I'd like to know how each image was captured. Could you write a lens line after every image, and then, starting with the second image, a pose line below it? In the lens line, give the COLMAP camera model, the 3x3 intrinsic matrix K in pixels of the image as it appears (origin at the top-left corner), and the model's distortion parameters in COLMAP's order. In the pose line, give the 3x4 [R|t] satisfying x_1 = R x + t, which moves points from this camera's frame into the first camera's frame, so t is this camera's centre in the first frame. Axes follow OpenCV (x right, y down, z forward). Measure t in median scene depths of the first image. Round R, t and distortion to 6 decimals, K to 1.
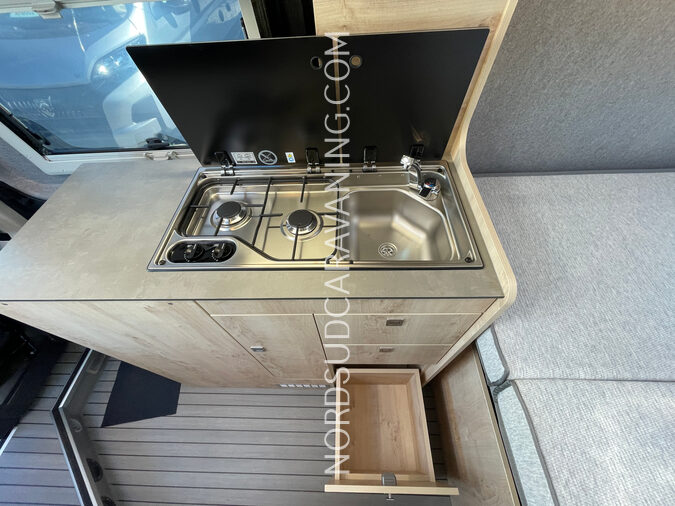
lens RADIAL K [[271.2, 0, 337.5], [0, 271.2, 253.0], [0, 0, 1]] dist [-0.001757, -0.000517]
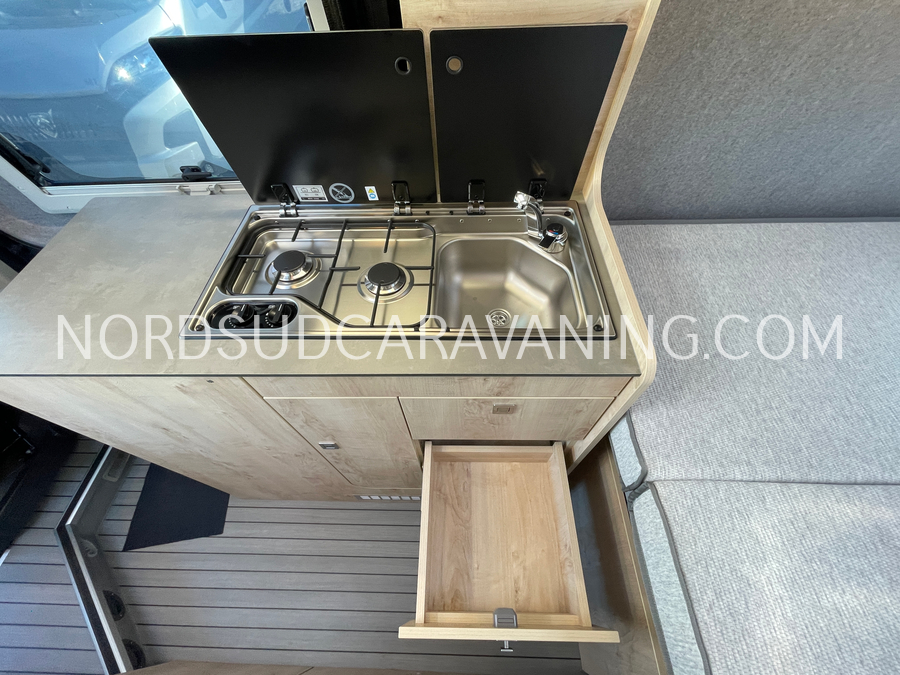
lens RADIAL K [[361.5, 0, 450.0], [0, 361.5, 337.5], [0, 0, 1]] dist [-0.001757, -0.000517]
pose [[0.999812, 0.010484, 0.016299, 0.034038], [-0.010803, 0.999750, 0.019558, 0.029177], [-0.016090, -0.019730, 0.999676, -0.022457]]
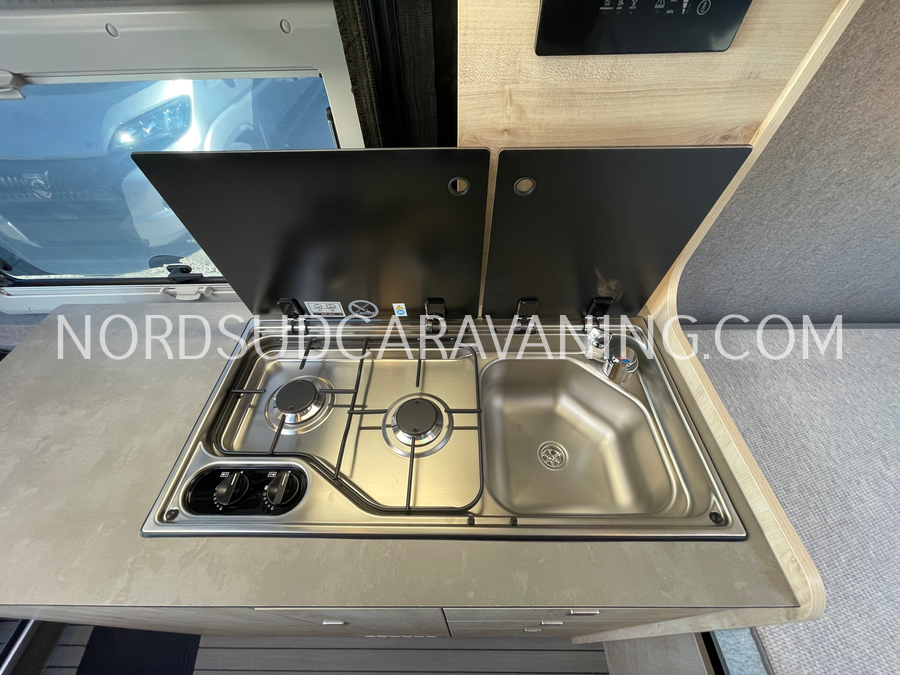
lens RADIAL K [[361.5, 0, 450.0], [0, 361.5, 337.5], [0, 0, 1]] dist [-0.001757, -0.000517]
pose [[0.999271, 0.013176, 0.035818, -0.090670], [-0.009878, 0.995824, -0.090758, -0.222445], [-0.036864, 0.090338, 0.995229, 0.177668]]
